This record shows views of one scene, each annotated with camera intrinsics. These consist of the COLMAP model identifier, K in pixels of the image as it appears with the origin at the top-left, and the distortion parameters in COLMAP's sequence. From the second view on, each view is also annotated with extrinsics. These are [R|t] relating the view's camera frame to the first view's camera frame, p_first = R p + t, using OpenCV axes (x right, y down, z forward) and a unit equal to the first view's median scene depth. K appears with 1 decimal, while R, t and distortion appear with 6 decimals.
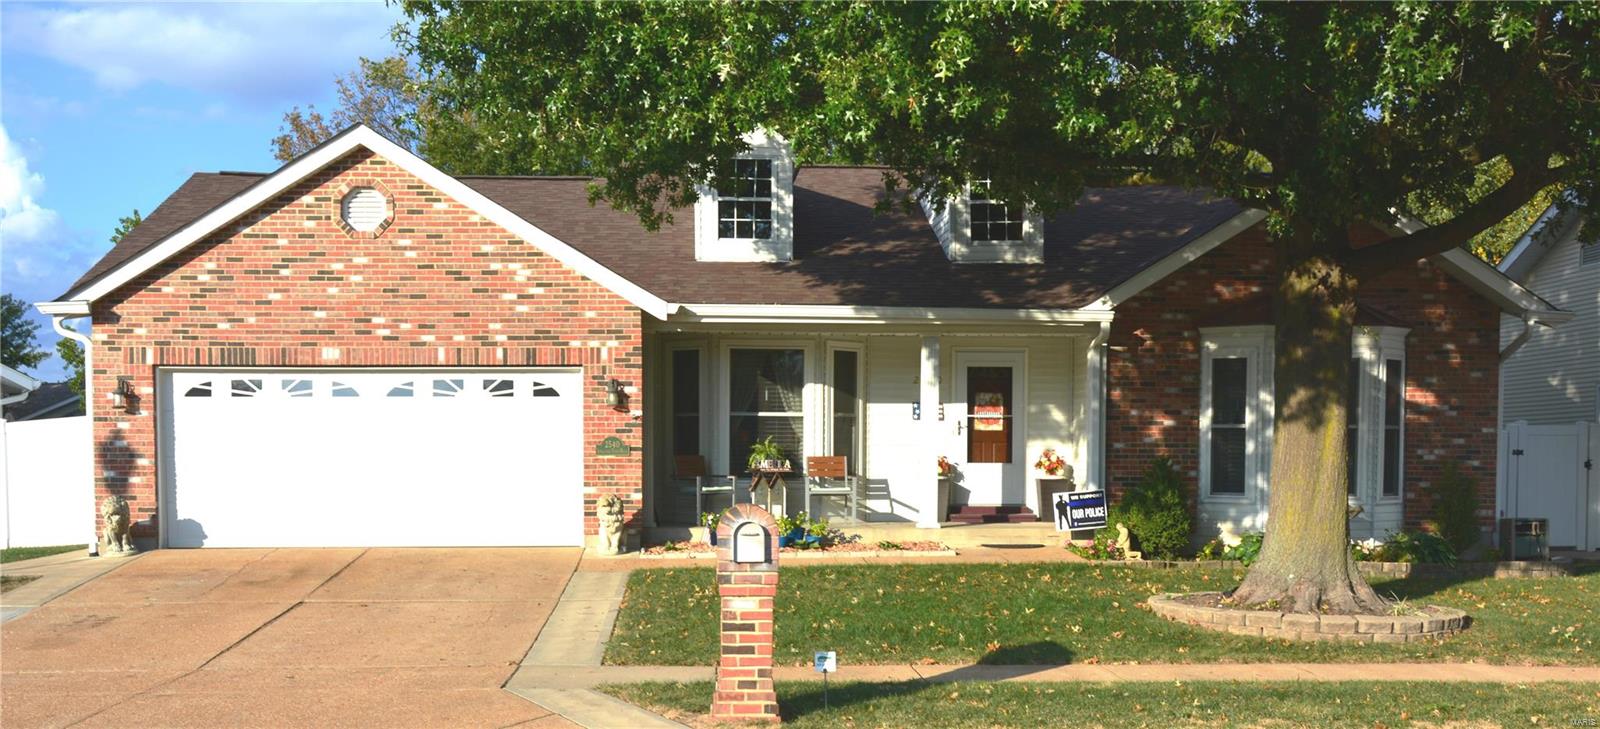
lens RADIAL K [[1408.9, 0, 800.1], [0, 1408.9, 512.8], [0, 0, 1]] dist [-0.025971, -0.003478]
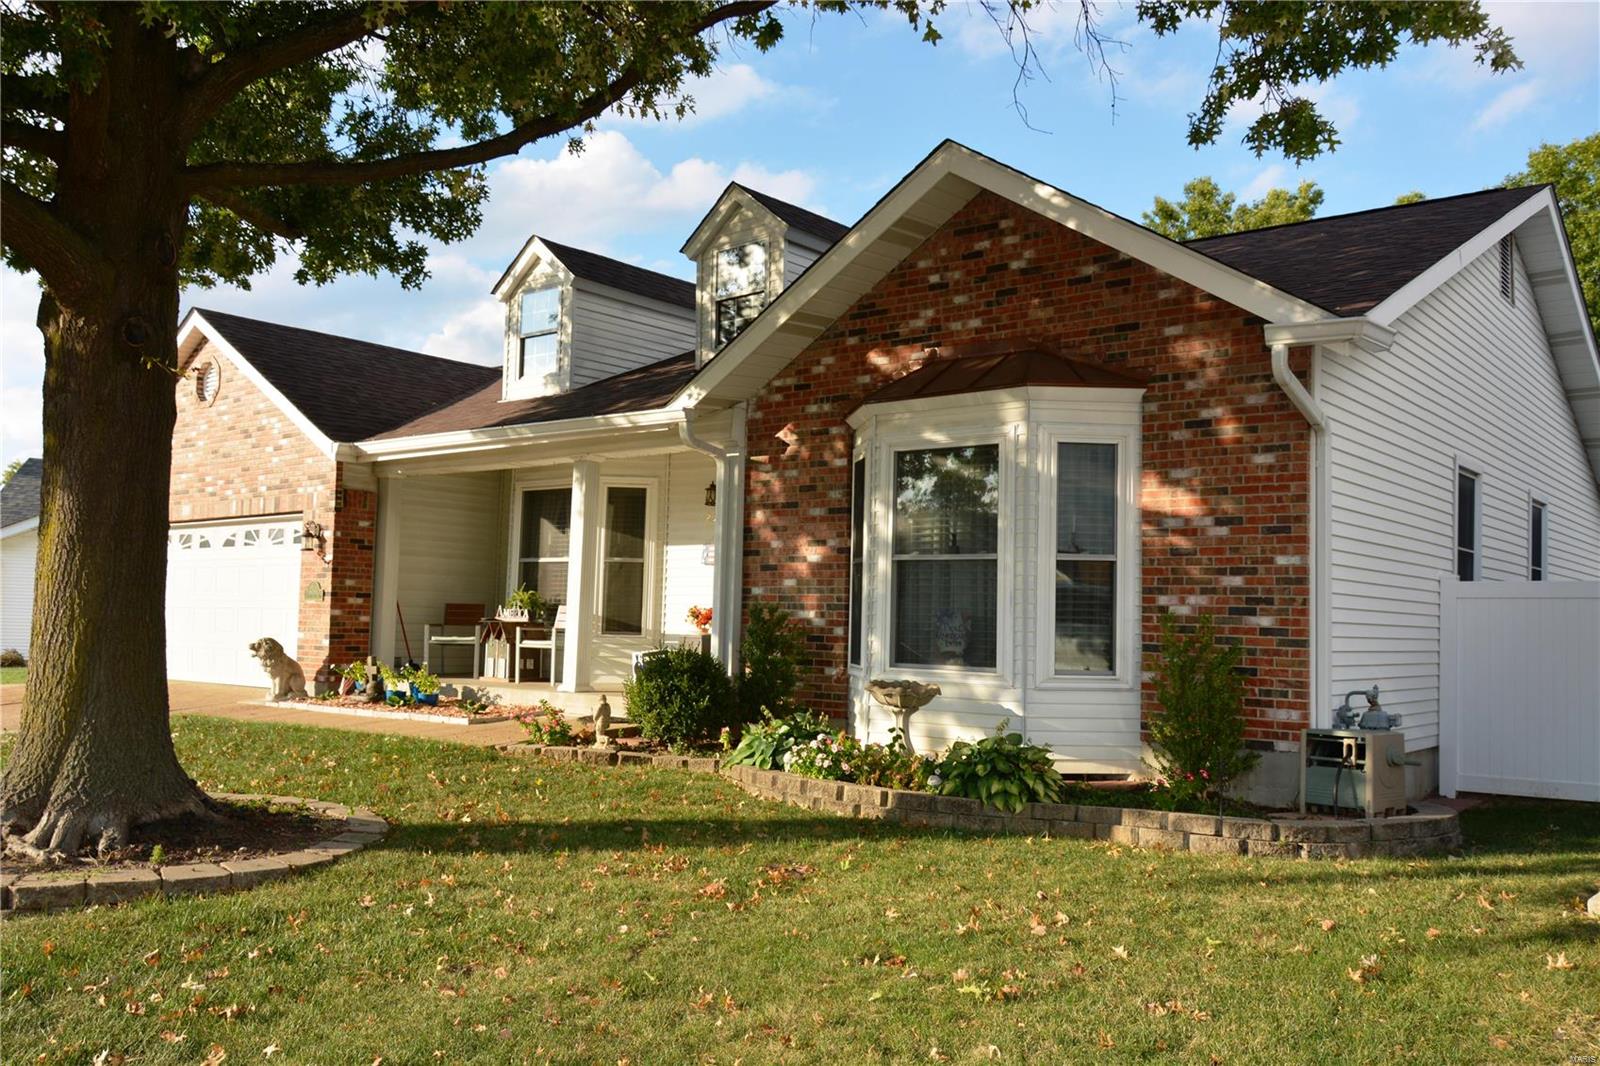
lens RADIAL K [[1236.5, 0, 802.5], [0, 1236.5, 544.6], [0, 0, 1]] dist [-0.033041, -0.001323]
pose [[0.771833, -0.026363, -0.635279, 0.649384], [-0.044799, 0.994402, -0.095695, -0.011606], [0.634245, 0.102321, 0.766331, 0.523608]]
